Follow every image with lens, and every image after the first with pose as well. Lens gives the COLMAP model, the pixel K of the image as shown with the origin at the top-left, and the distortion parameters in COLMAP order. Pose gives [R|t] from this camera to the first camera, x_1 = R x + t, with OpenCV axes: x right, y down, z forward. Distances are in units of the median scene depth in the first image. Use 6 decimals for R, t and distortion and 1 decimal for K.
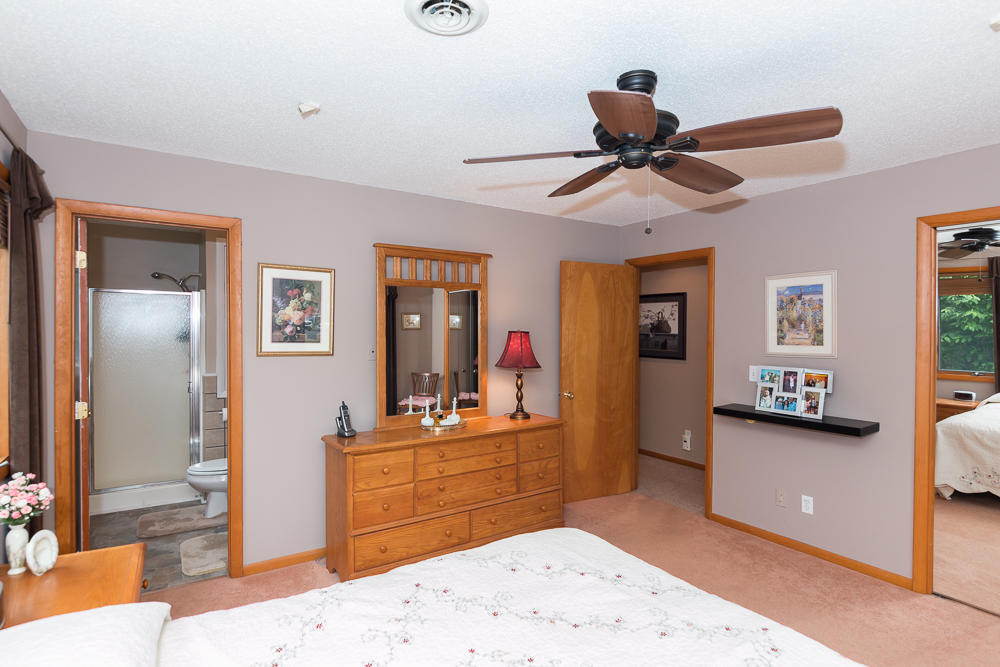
lens RADIAL K [[533.3, 0, 500.2], [0, 533.3, 338.1], [0, 0, 1]] dist [-0.005001, -0.000291]
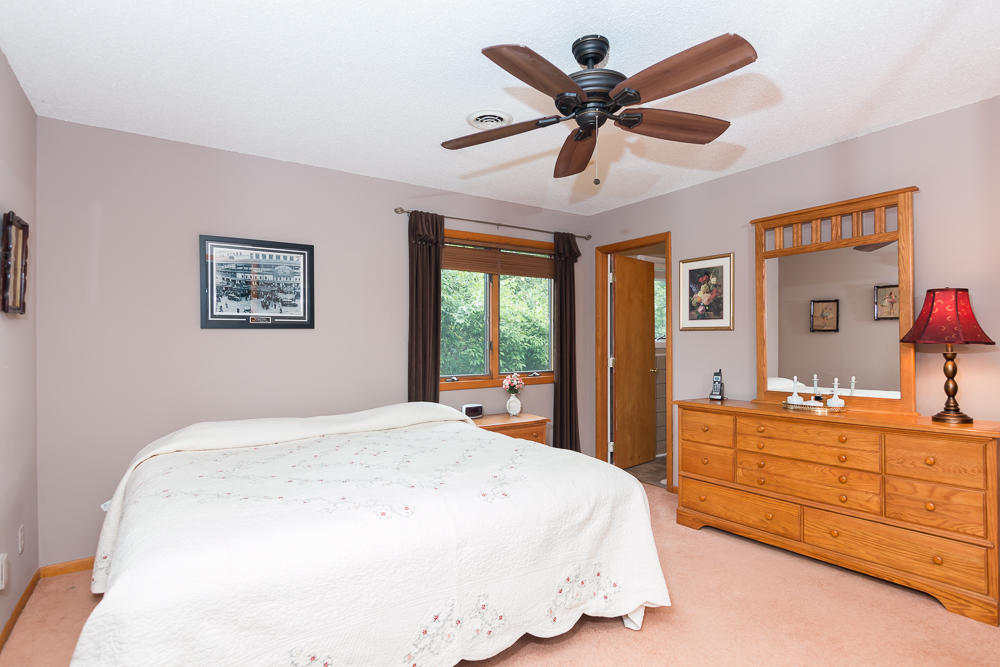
lens RADIAL K [[533.3, 0, 498.1], [0, 533.3, 338.7], [0, 0, 1]] dist [-0.005001, -0.000291]
pose [[-0.015966, -0.015868, -0.999747, 0.830250], [-0.006392, 0.999855, -0.015768, 0.073396], [0.999852, 0.006139, -0.016065, 0.533306]]
